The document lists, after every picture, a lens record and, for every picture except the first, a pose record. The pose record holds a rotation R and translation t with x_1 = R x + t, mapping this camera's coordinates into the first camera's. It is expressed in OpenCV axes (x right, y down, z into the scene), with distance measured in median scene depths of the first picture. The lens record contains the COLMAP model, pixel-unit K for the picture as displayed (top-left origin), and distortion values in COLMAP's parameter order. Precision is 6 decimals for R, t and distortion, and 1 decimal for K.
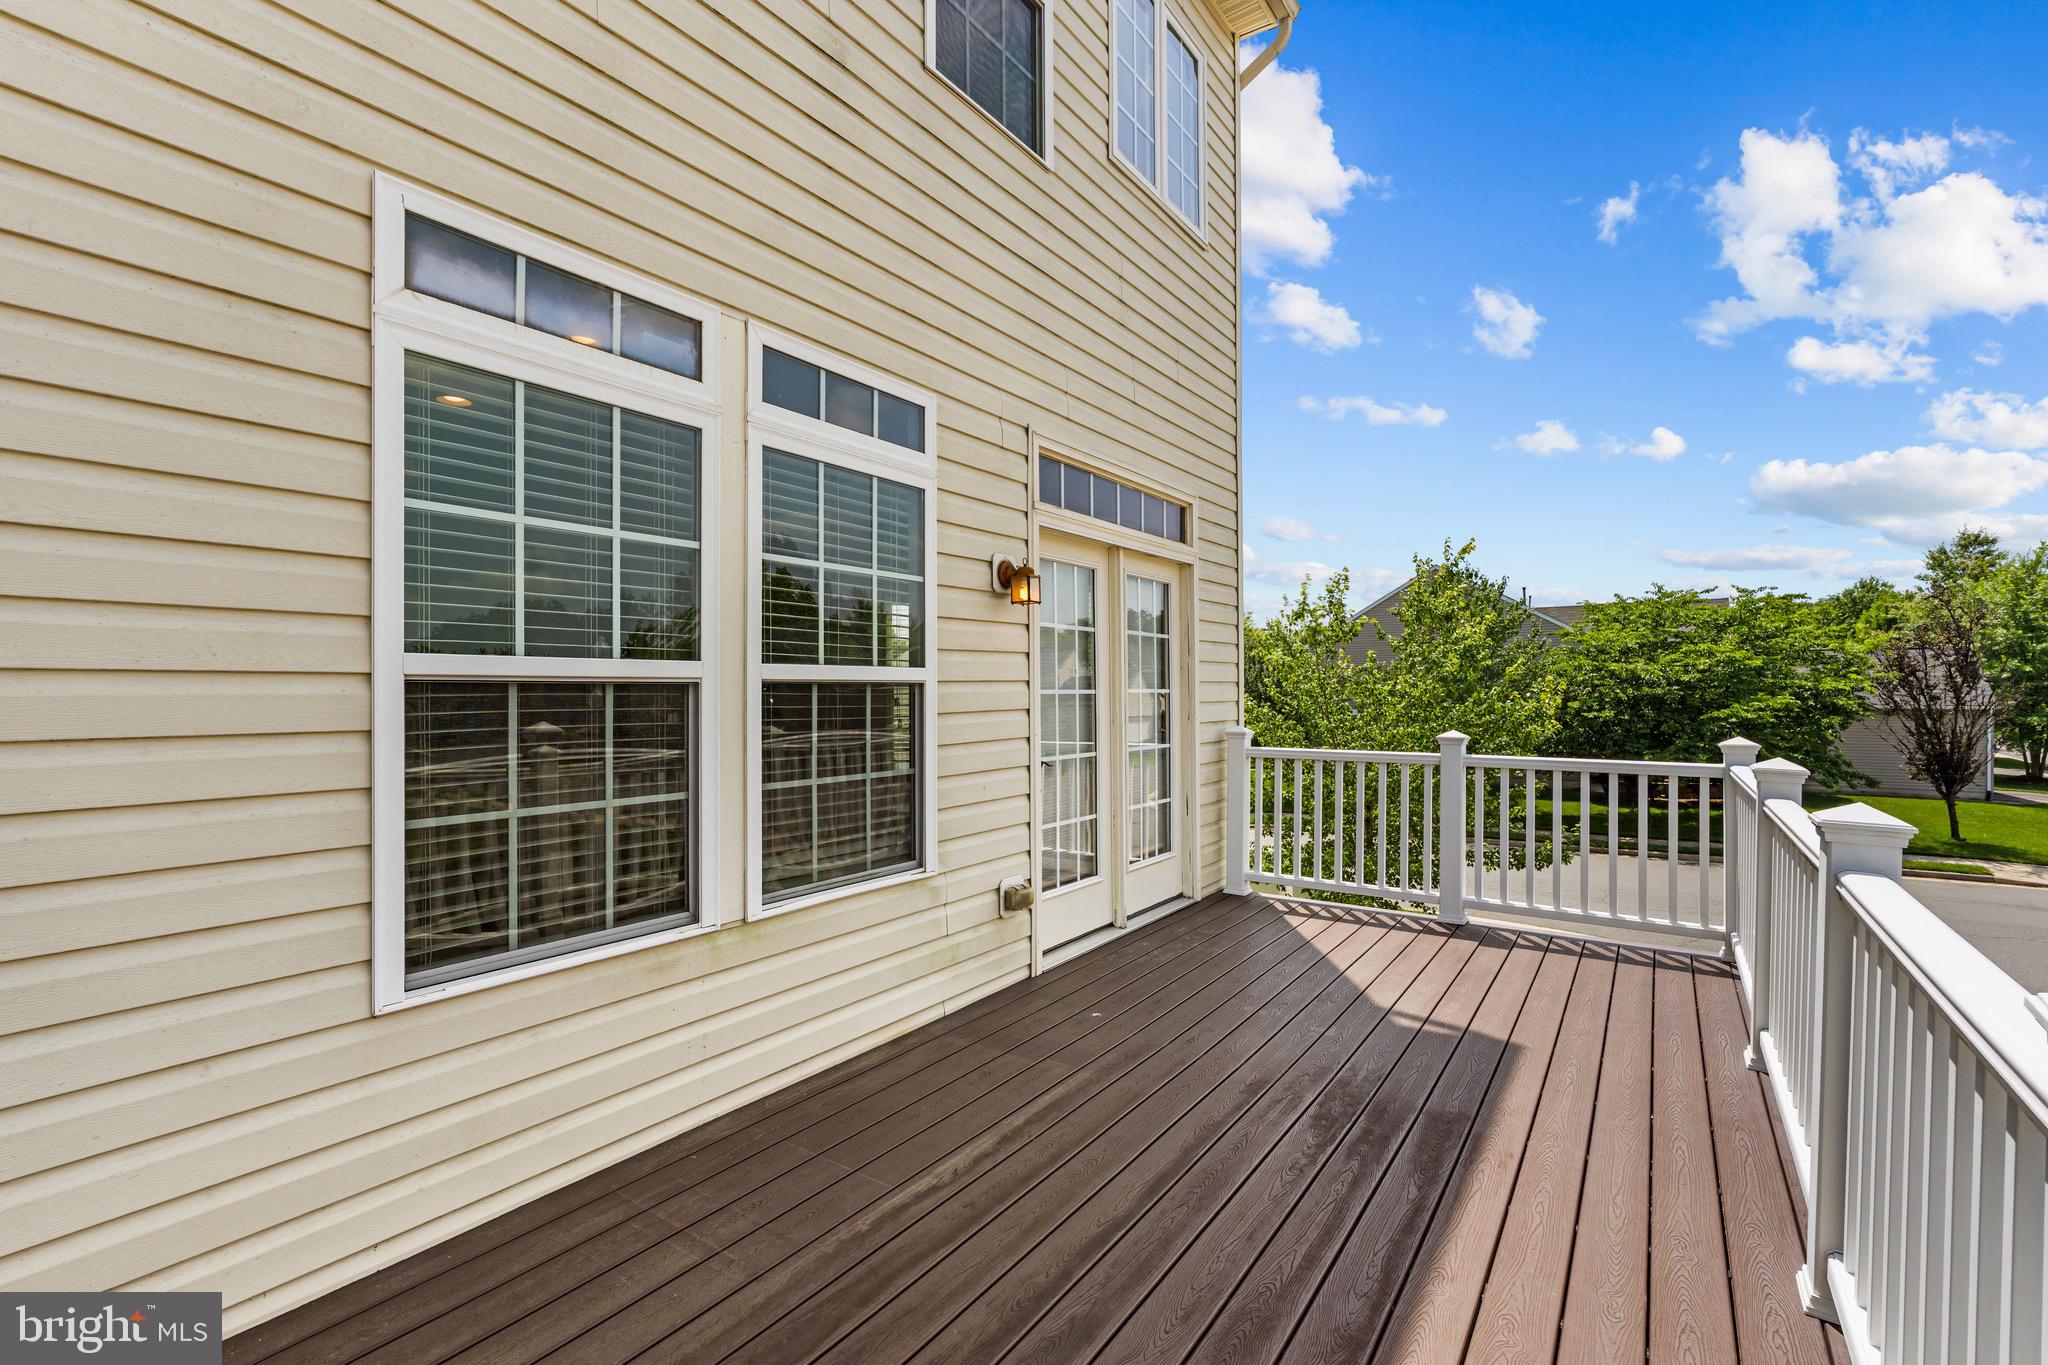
lens RADIAL K [[906.4, 0, 1018.3], [0, 906.4, 682.2], [0, 0, 1]] dist [-0.003629, 0.000365]
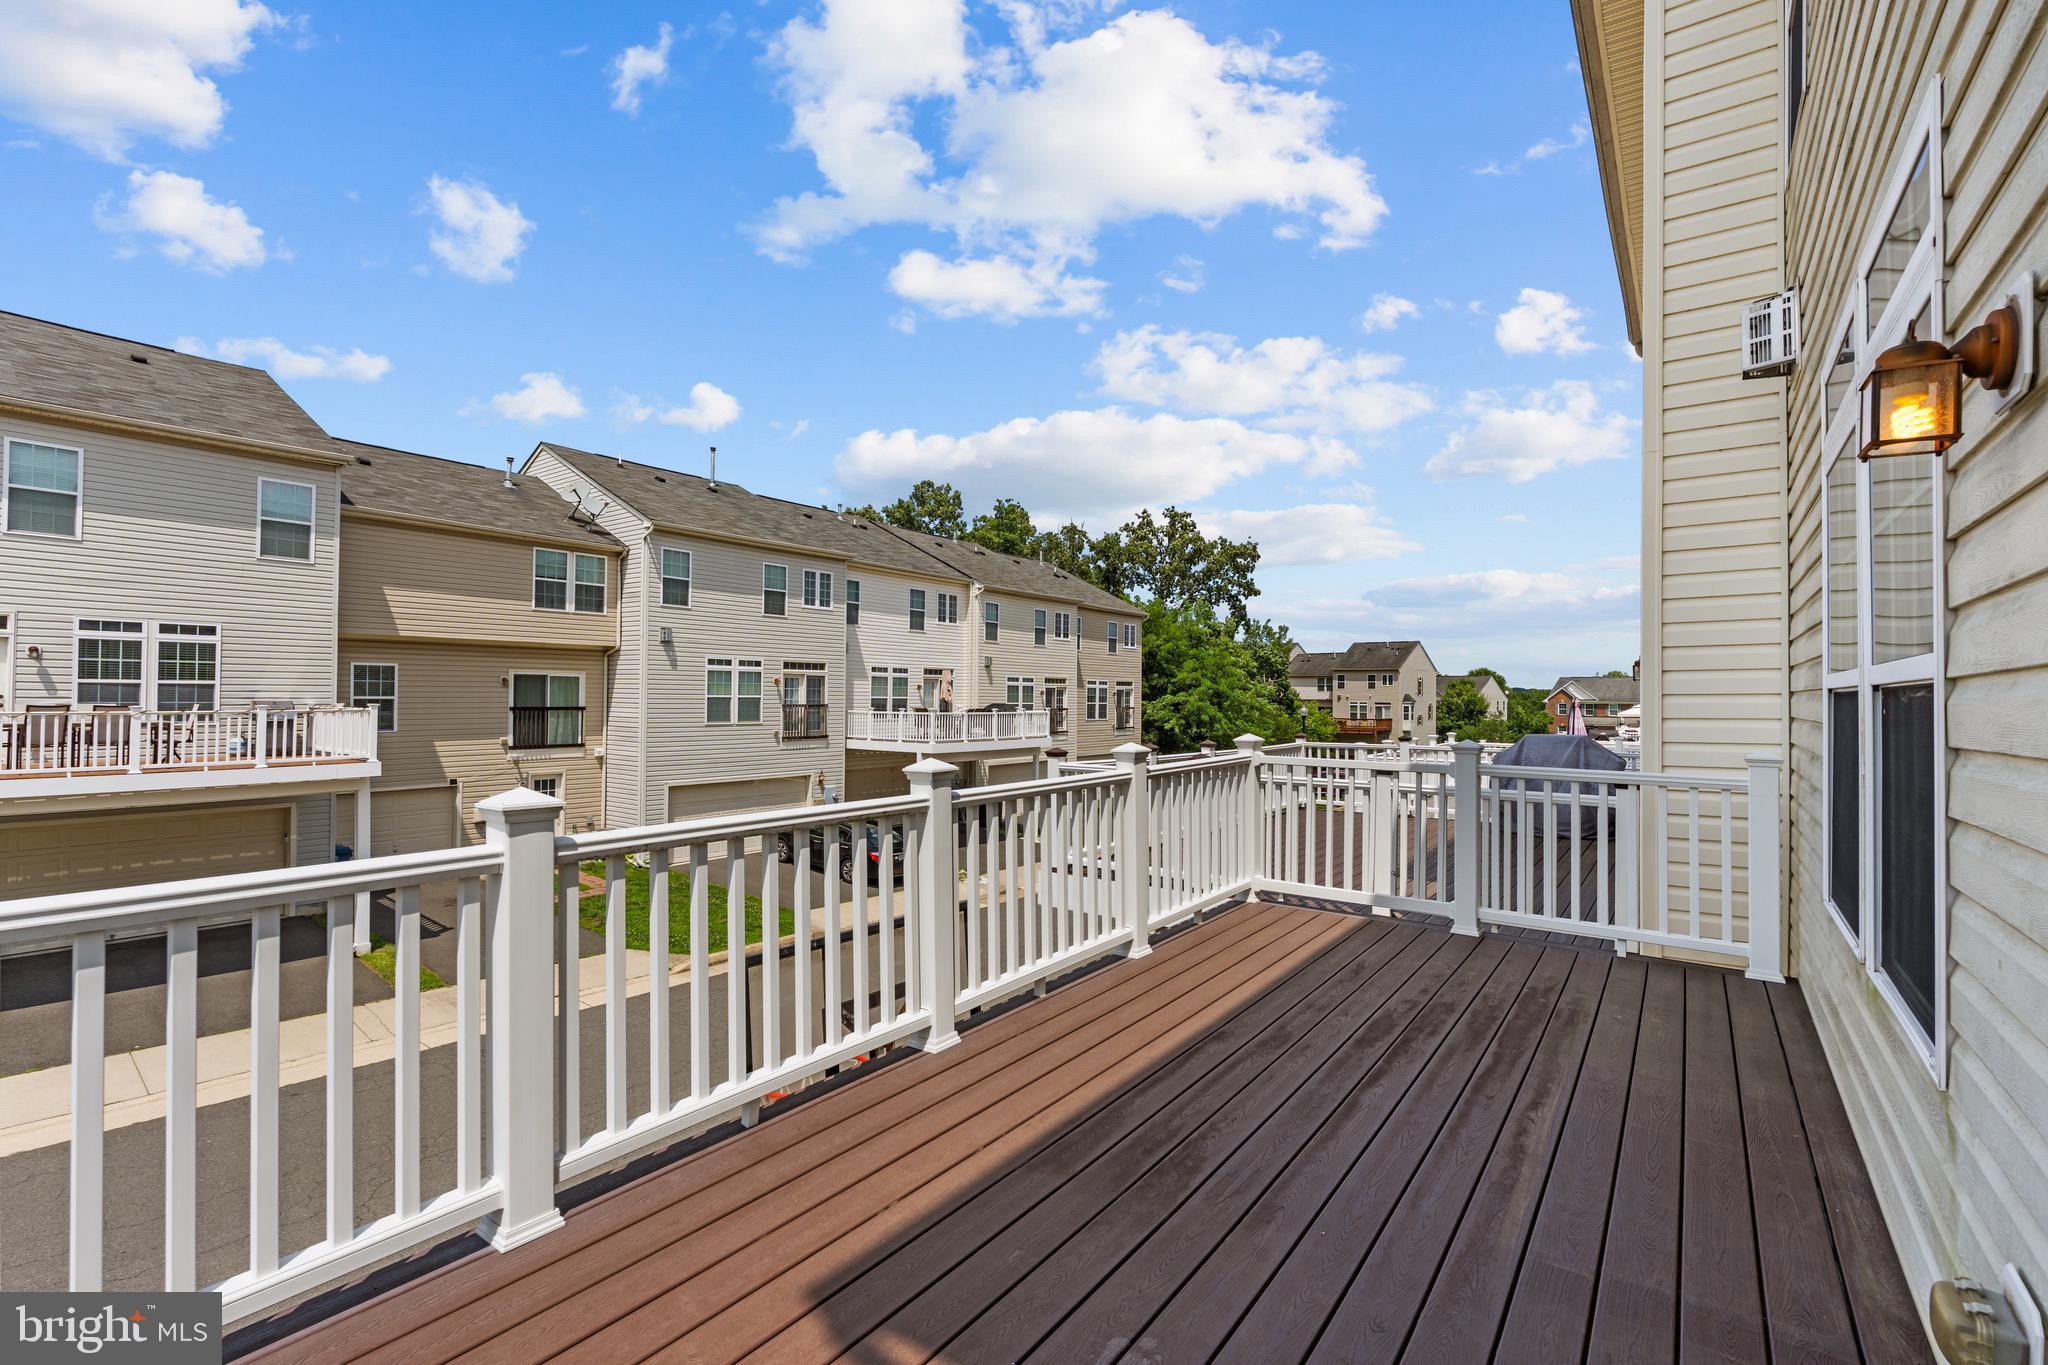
lens RADIAL K [[906.4, 0, 1032.8], [0, 906.4, 694.2], [0, 0, 1]] dist [-0.003629, 0.000365]
pose [[0.999985, 0.000576, 0.005425, 0.955906], [-0.000581, 0.999999, 0.000916, -0.047358], [-0.005425, -0.000919, 0.999985, 0.314753]]
